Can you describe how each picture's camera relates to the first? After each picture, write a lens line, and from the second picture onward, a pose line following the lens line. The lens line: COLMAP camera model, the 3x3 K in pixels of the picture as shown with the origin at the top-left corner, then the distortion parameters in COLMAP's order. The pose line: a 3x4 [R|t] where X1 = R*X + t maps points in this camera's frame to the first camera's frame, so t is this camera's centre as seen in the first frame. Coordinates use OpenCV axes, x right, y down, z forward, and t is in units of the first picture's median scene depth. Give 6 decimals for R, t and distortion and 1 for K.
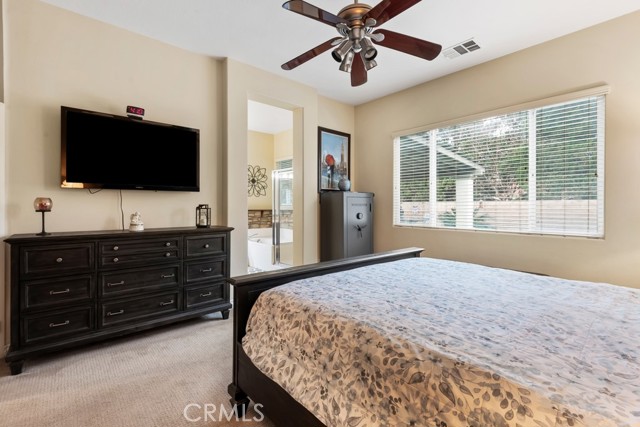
lens RADIAL K [[294.5, 0, 320.0], [0, 294.5, 213.5], [0, 0, 1]] dist [-0.002613, -0.000435]
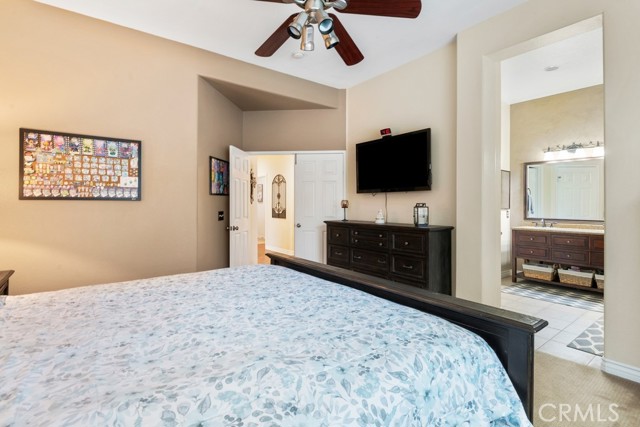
lens RADIAL K [[309.3, 0, 320.8], [0, 309.3, 203.2], [0, 0, 1]] dist [0.000635, 0.000364]
pose [[-0.094219, 0.001324, -0.995551, 0.837897], [-0.018045, 0.999833, 0.003038, -0.034778], [0.995388, 0.018251, -0.094179, 0.931351]]
